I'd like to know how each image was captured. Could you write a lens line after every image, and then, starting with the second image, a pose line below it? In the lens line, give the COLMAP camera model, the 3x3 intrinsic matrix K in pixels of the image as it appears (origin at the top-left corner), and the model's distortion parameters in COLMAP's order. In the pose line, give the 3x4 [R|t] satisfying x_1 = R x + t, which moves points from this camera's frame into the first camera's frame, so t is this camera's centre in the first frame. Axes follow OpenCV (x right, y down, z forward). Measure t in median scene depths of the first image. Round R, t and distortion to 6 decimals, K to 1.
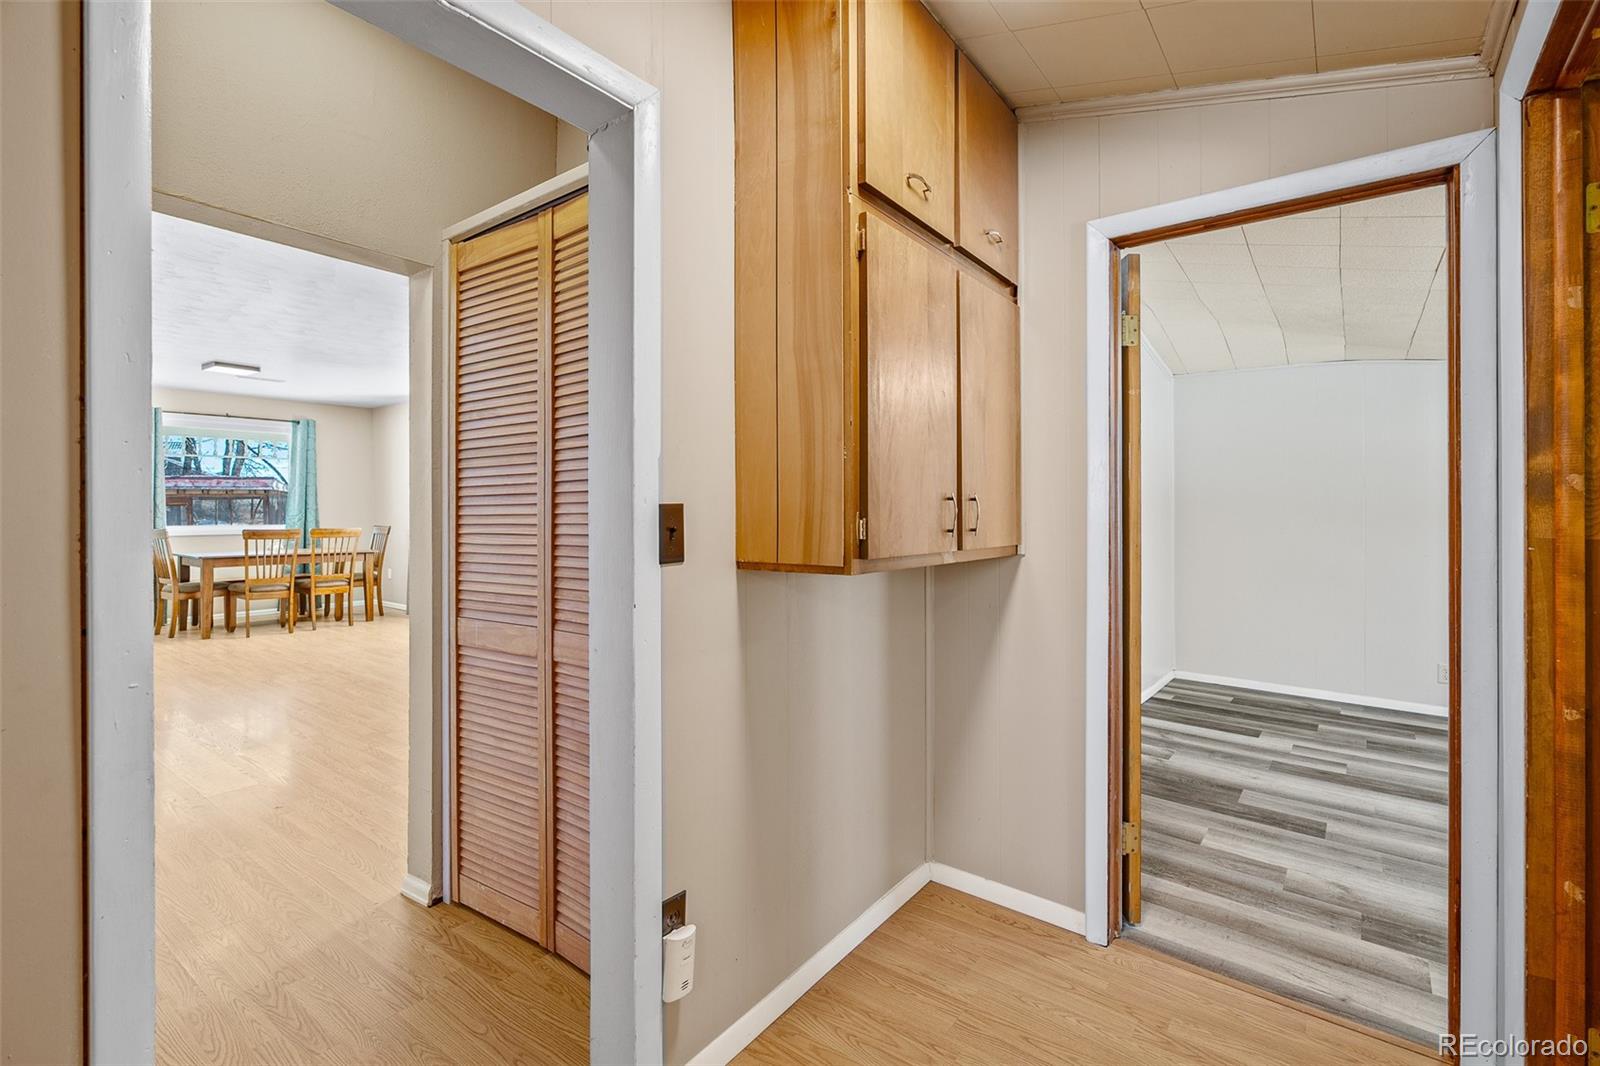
lens RADIAL K [[725.8, 0, 797.9], [0, 725.8, 508.7], [0, 0, 1]] dist [-0.001980, -0.000036]
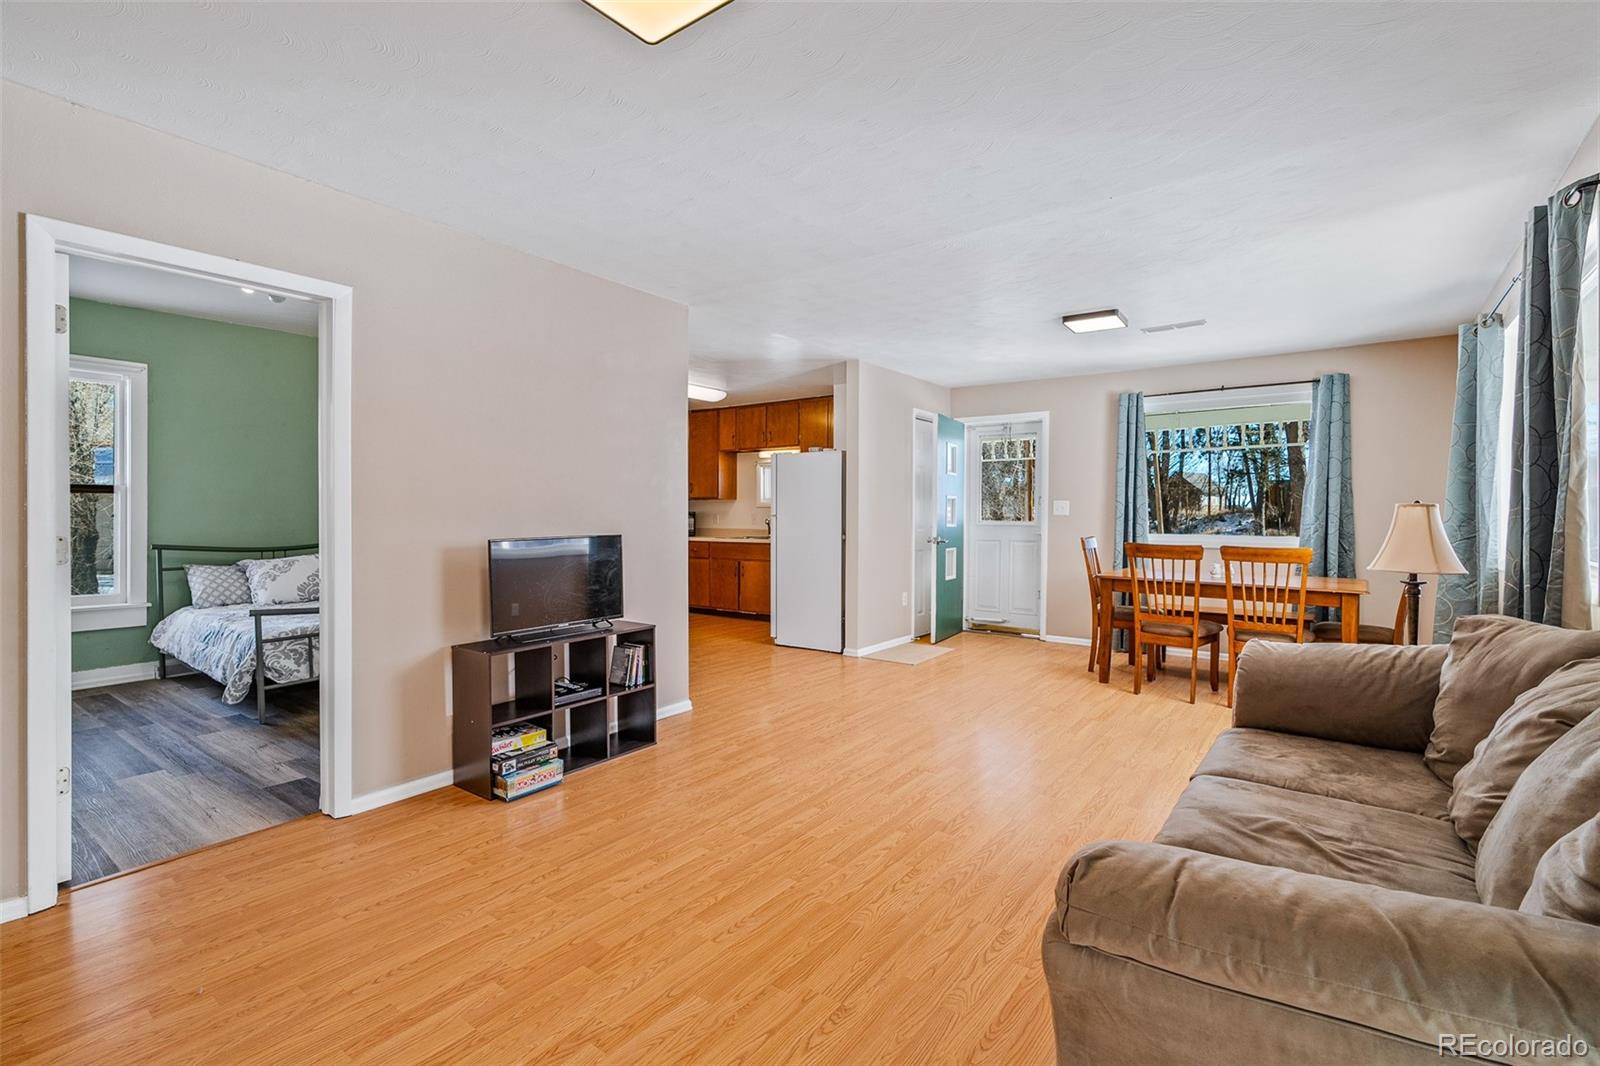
lens RADIAL K [[726.8, 0, 807.0], [0, 726.8, 522.3], [0, 0, 1]] dist [-0.010174, 0.001223]
pose [[0.016241, 0.015063, -0.999755, -0.052132], [-0.003612, 0.999881, 0.015006, -0.000596], [0.999862, 0.003368, 0.016293, 0.602163]]
